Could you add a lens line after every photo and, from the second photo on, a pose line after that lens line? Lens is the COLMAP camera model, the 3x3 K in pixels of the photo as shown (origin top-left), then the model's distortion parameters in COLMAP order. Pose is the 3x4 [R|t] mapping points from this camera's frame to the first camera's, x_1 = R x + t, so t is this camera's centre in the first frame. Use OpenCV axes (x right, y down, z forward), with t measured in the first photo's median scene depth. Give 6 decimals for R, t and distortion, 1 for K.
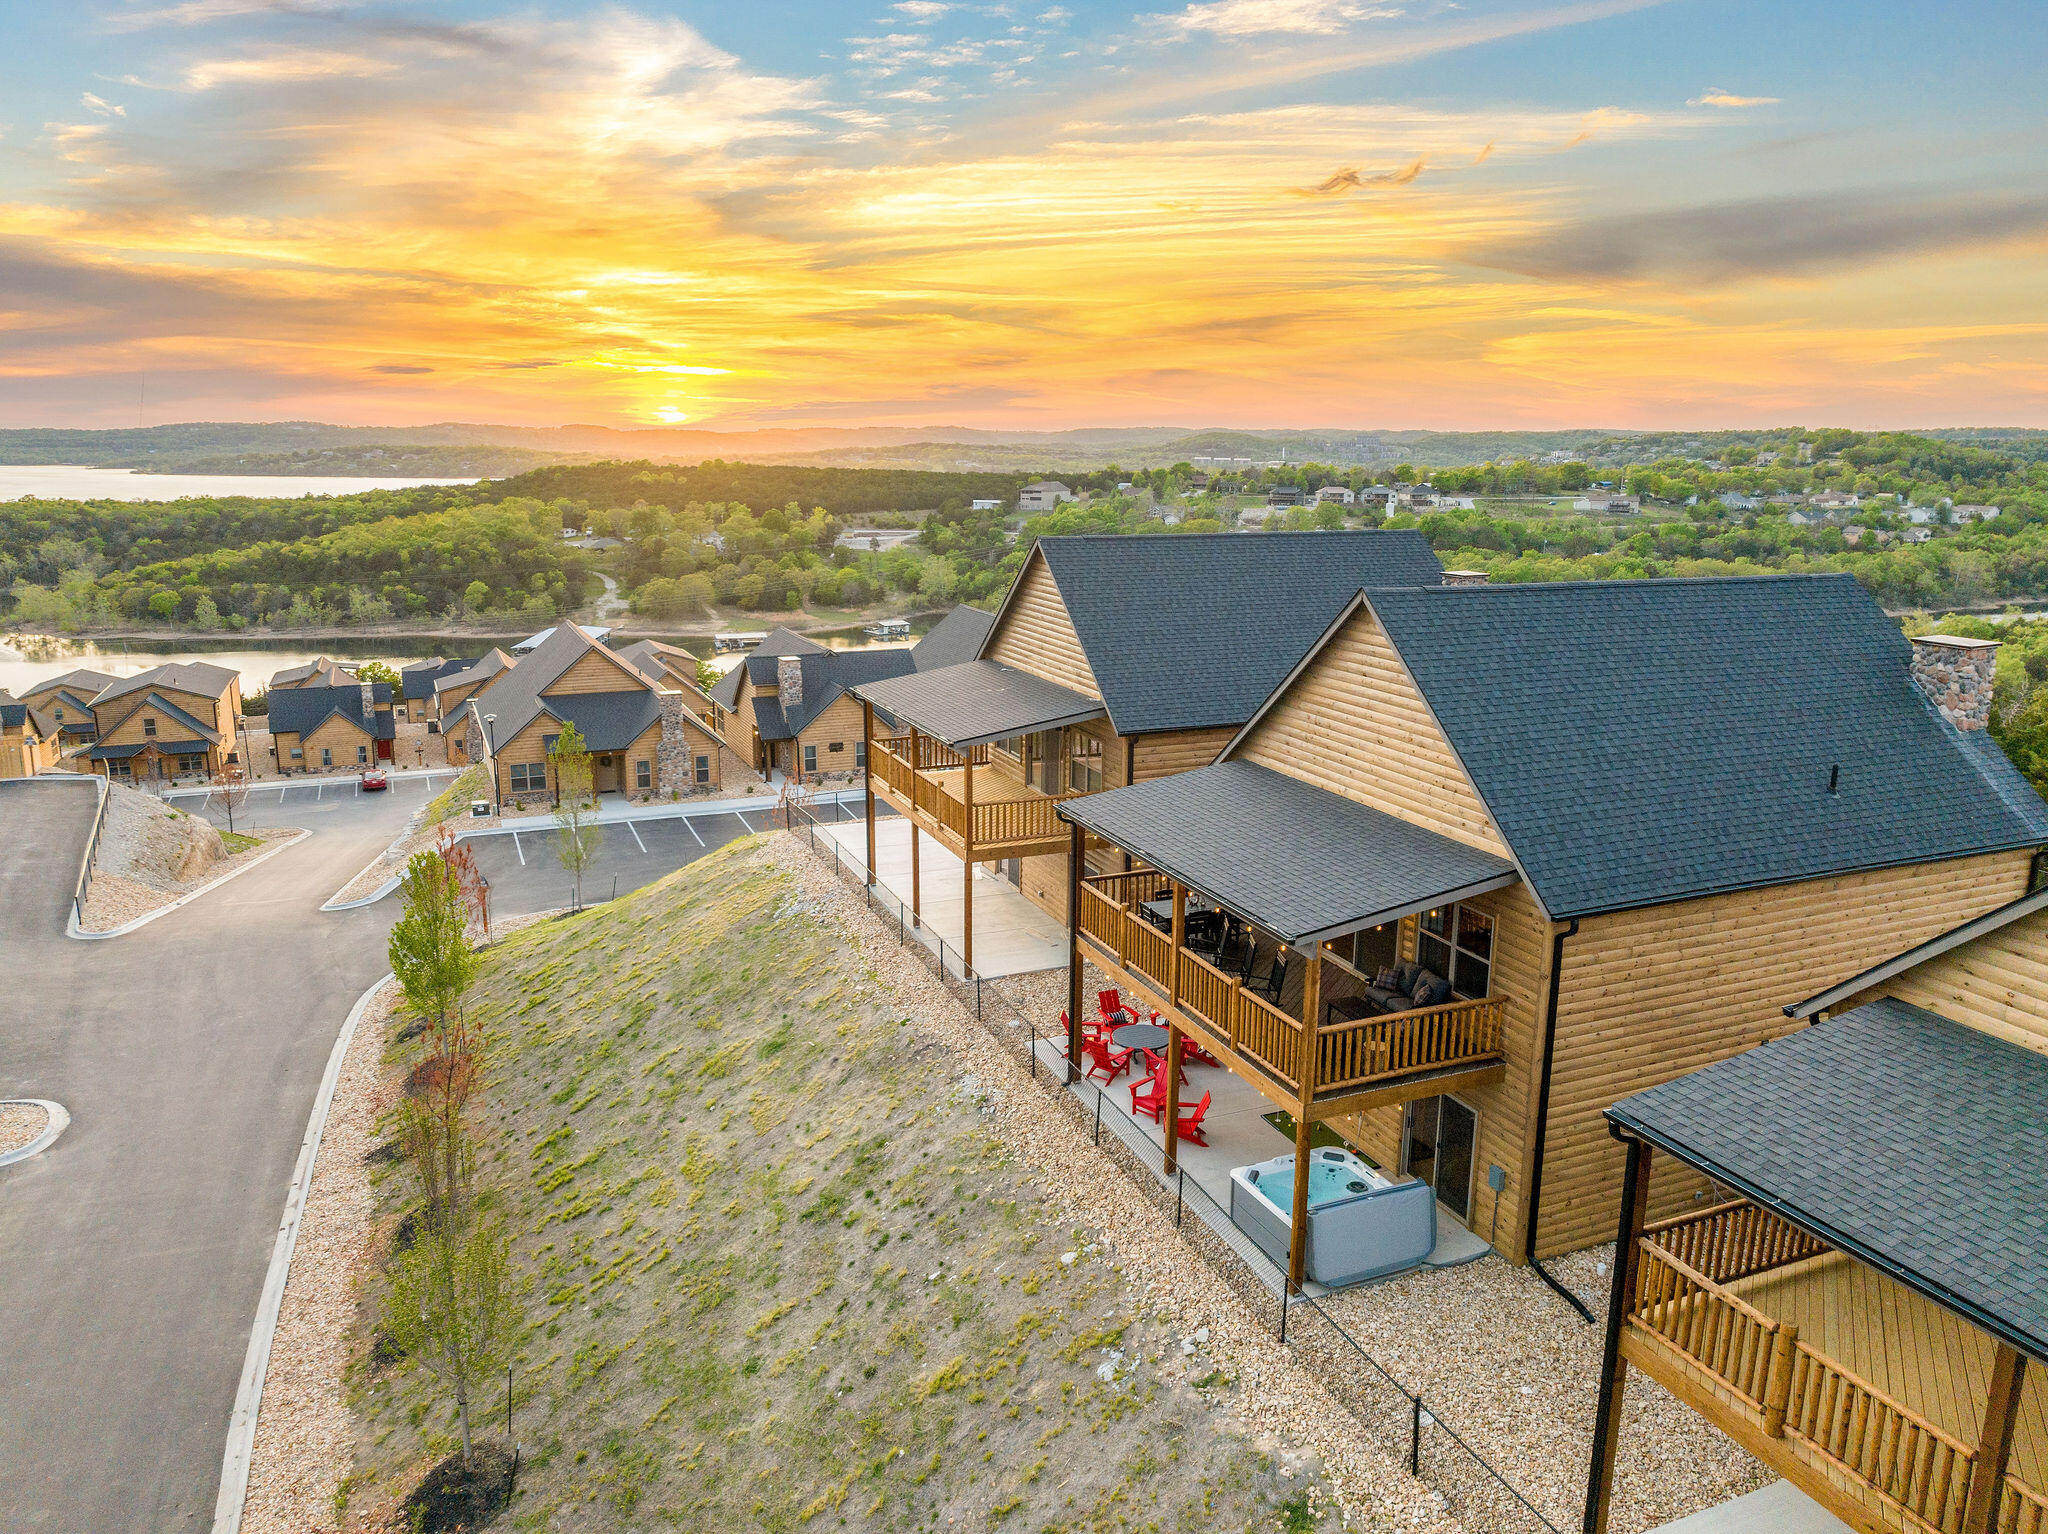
lens RADIAL K [[1445.0, 0, 1025.3], [0, 1445.0, 760.3], [0, 0, 1]] dist [-0.038892, 0.002377]
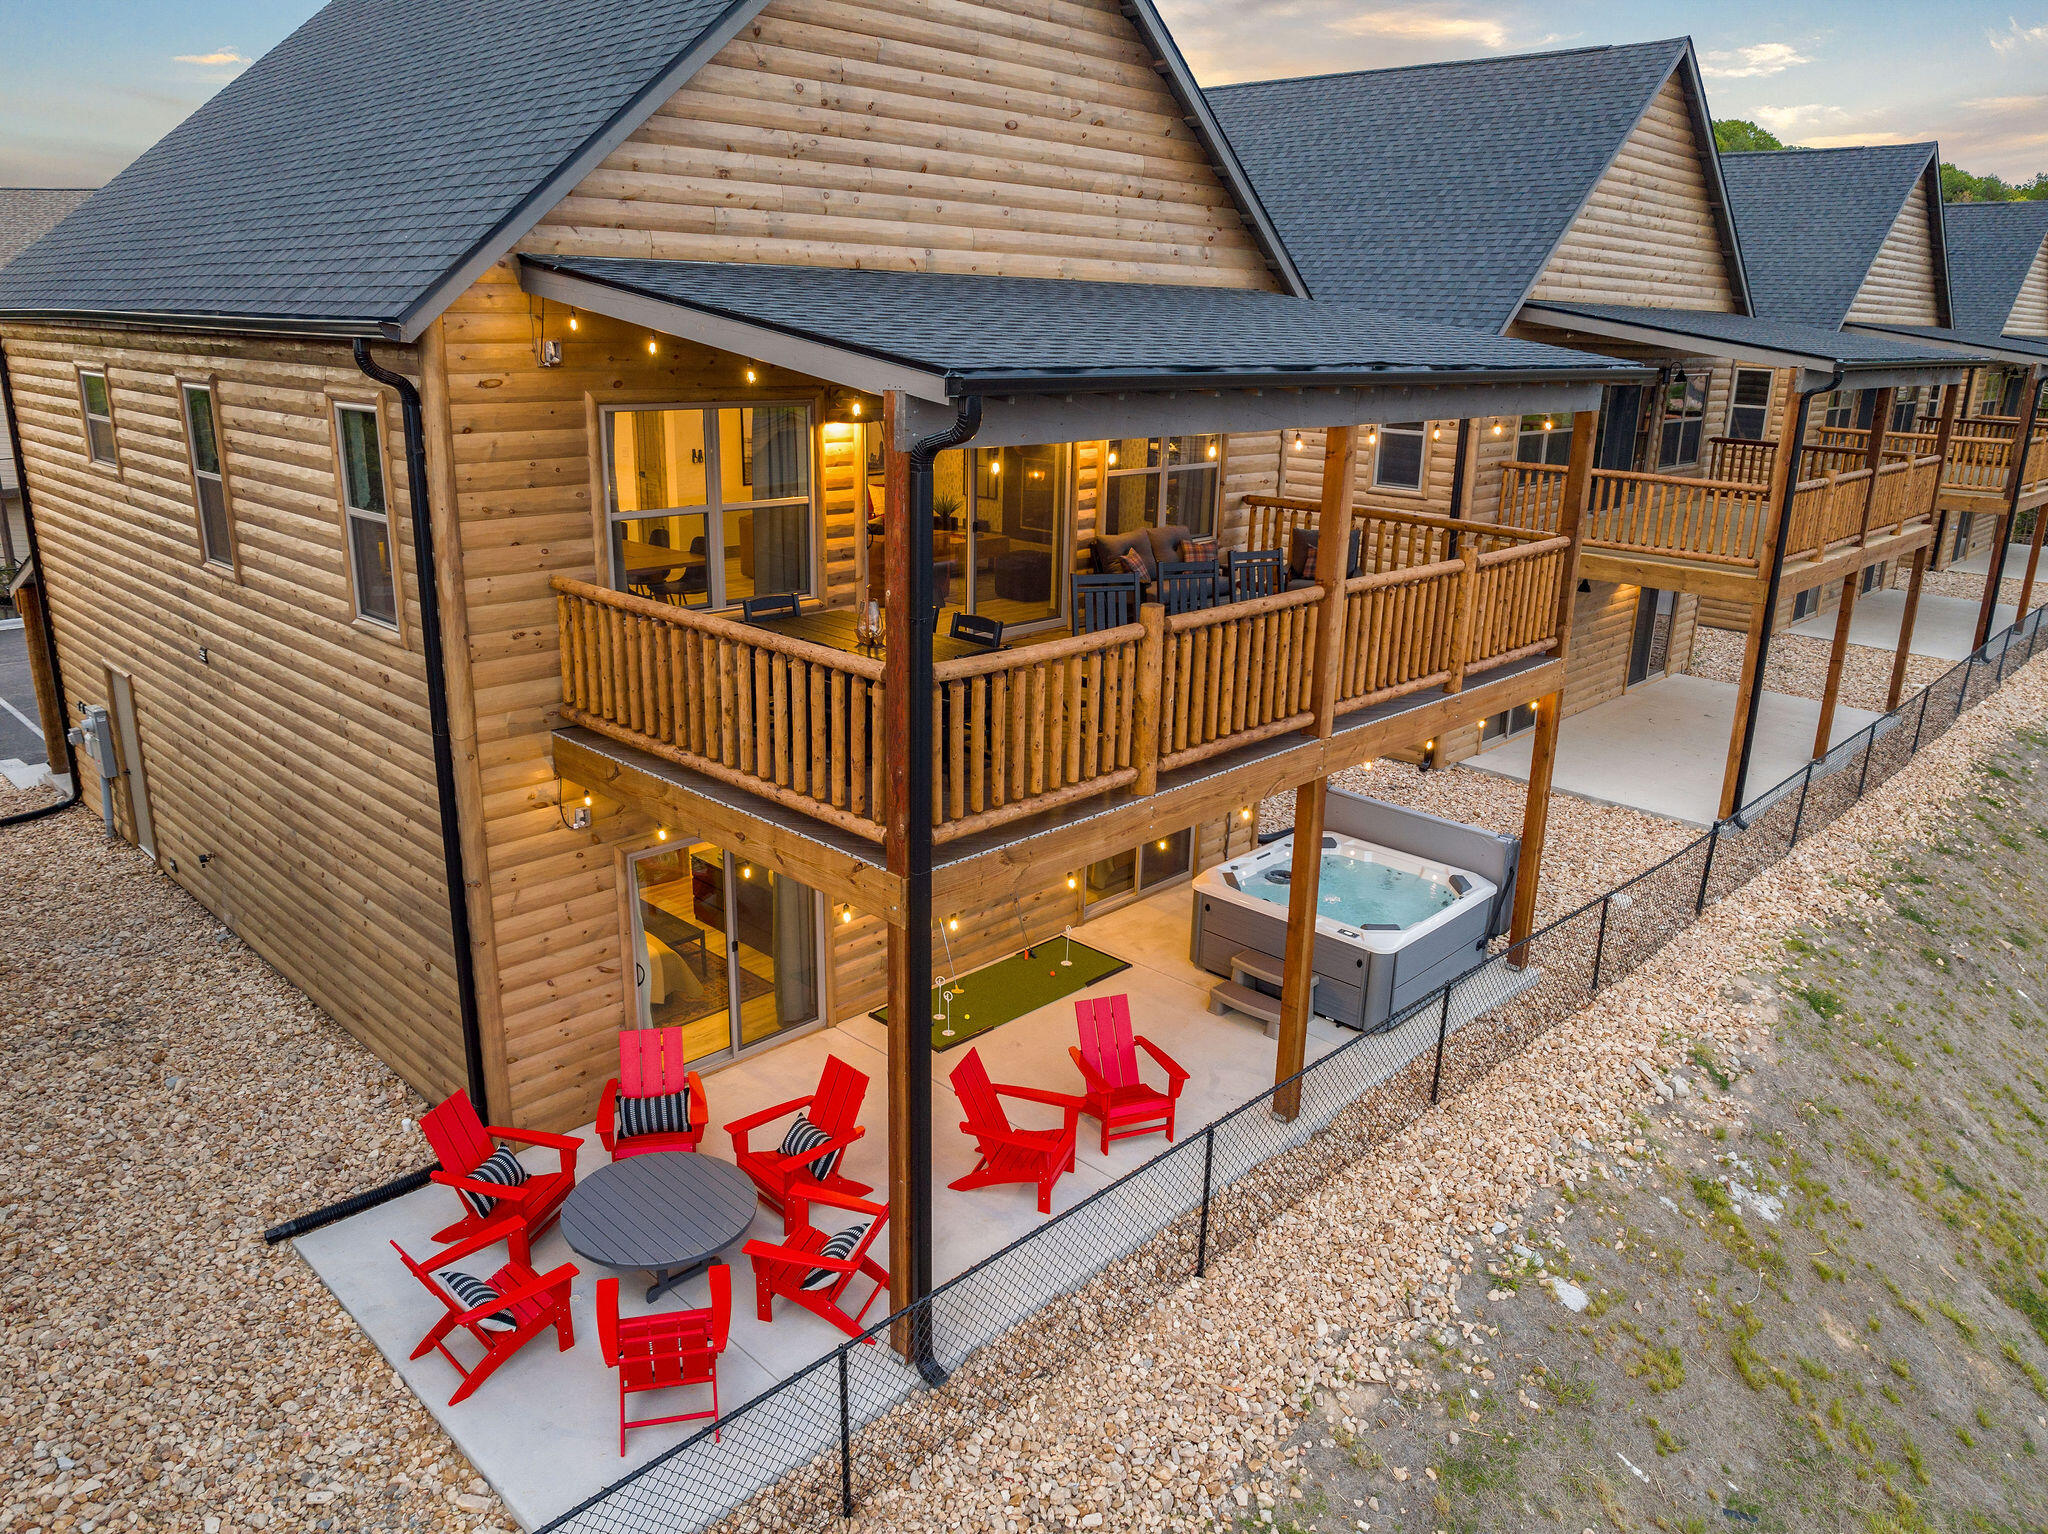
lens RADIAL K [[1445.0, 0, 1025.3], [0, 1445.0, 760.3], [0, 0, 1]] dist [-0.038892, 0.002377]
pose [[-0.396342, -0.282746, 0.873480, -0.210410], [0.173925, 0.911046, 0.373824, 0.001540], [-0.901478, 0.300082, -0.311910, 1.078487]]
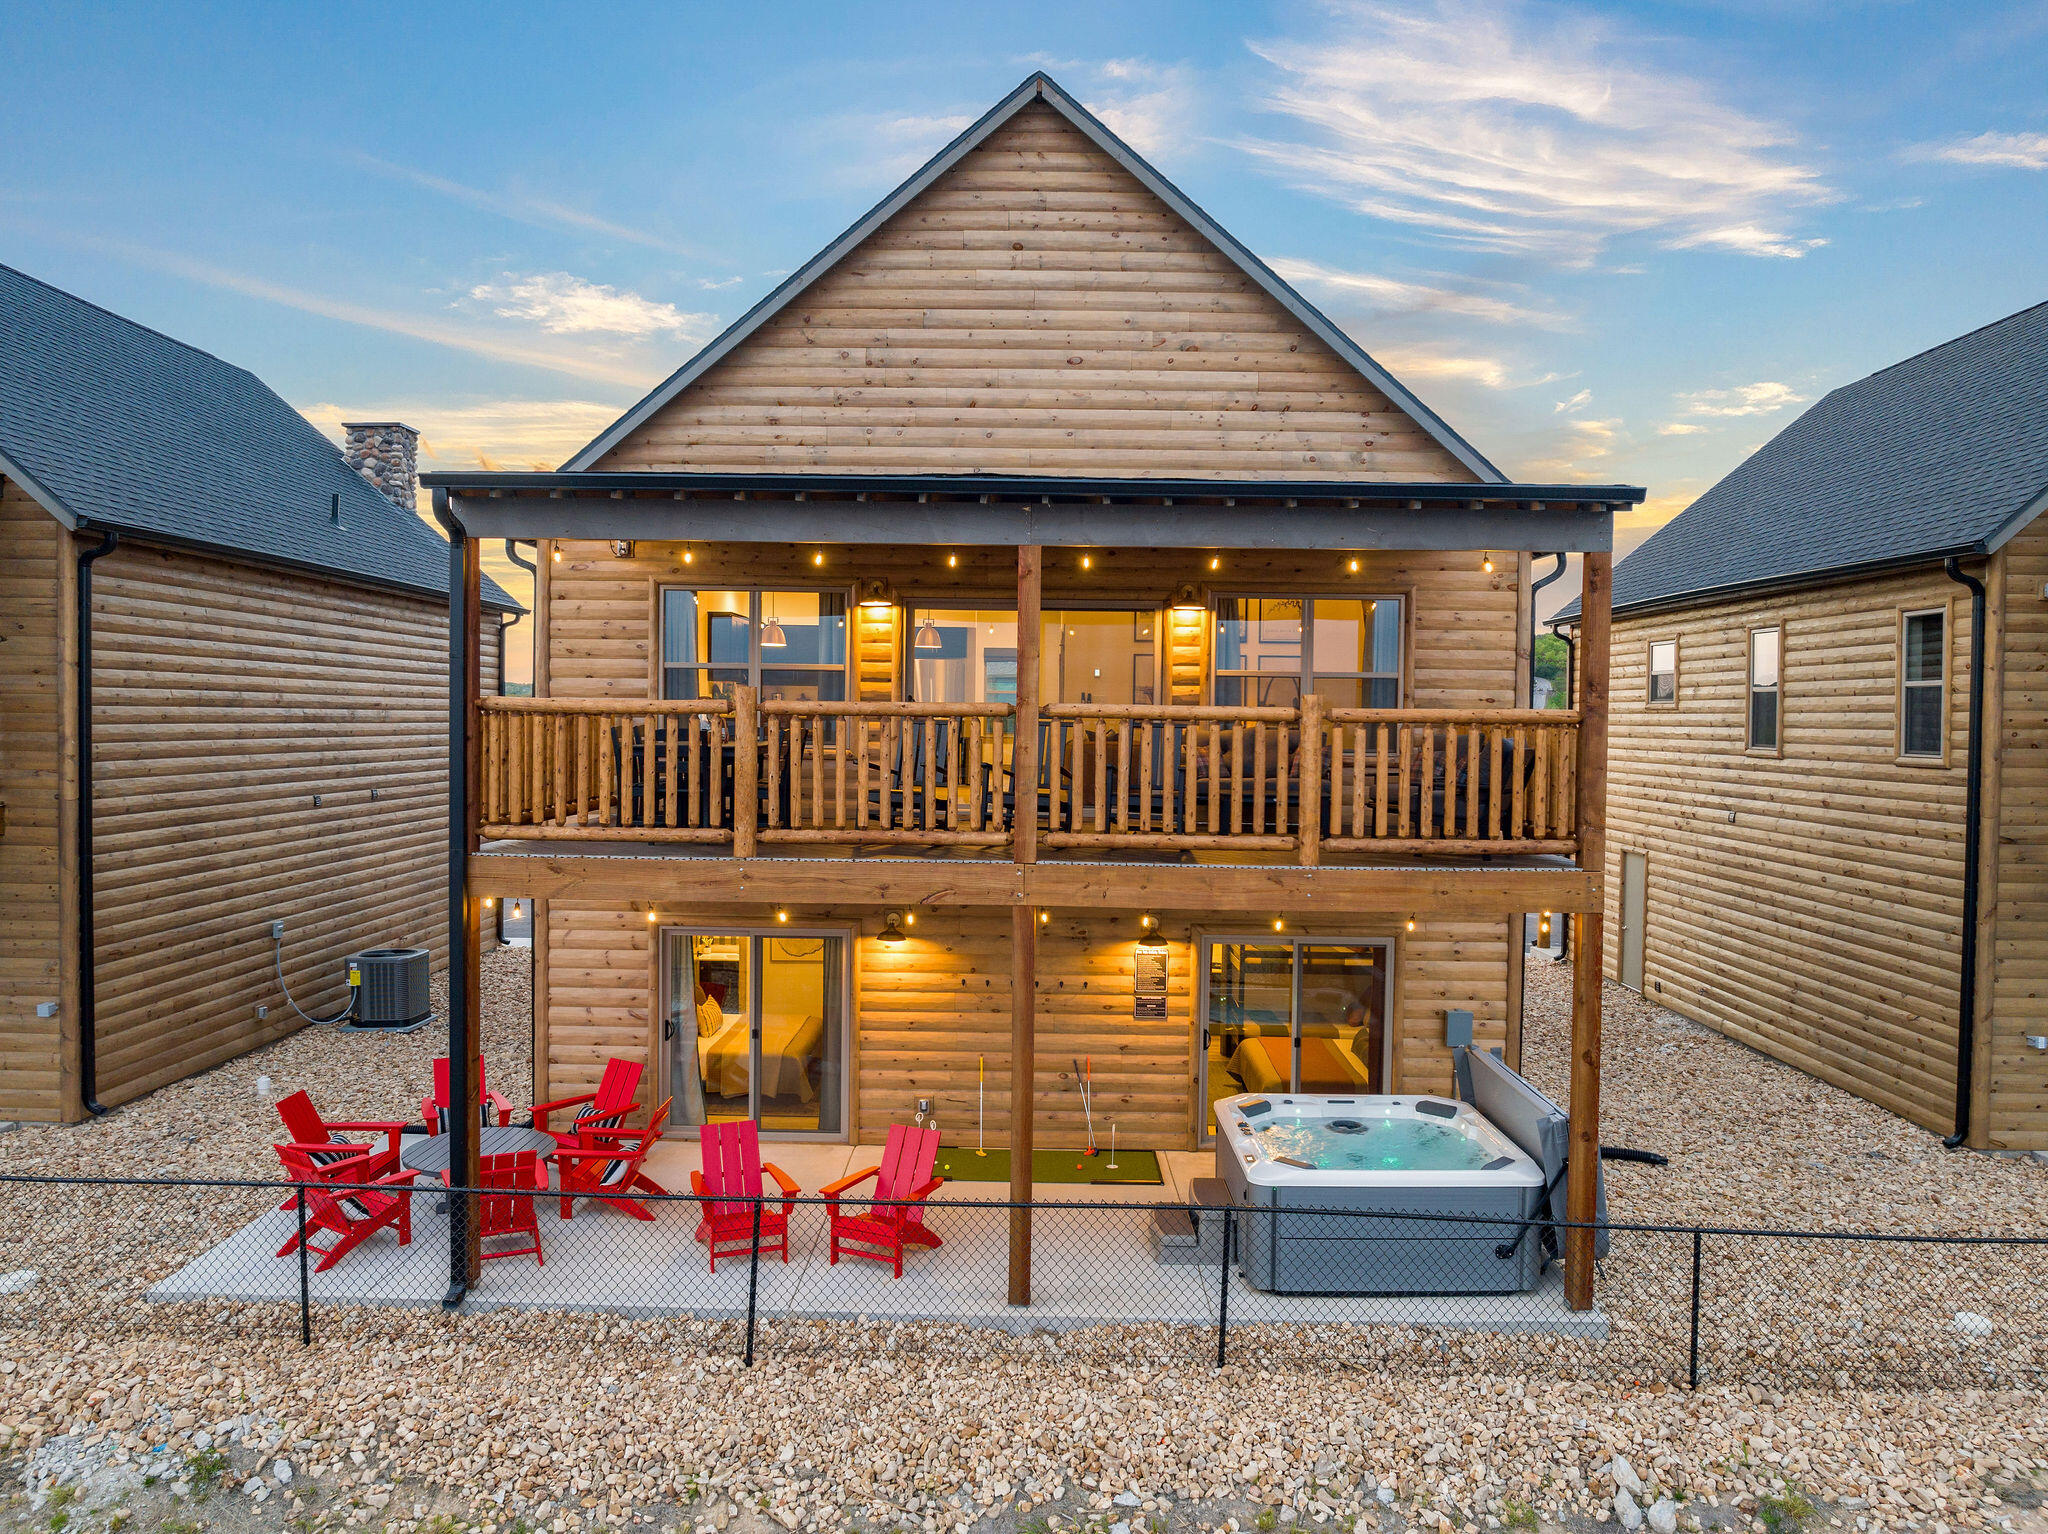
lens RADIAL K [[1439.7, 0, 1024.0], [0, 1439.7, 767.0], [0, 0, 1]] dist [-0.031178, -0.013017]
pose [[0.393563, -0.030382, 0.918796, -0.243124], [0.187778, 0.981038, -0.047994, 0.144846], [-0.899915, 0.191419, 0.391805, 0.741050]]
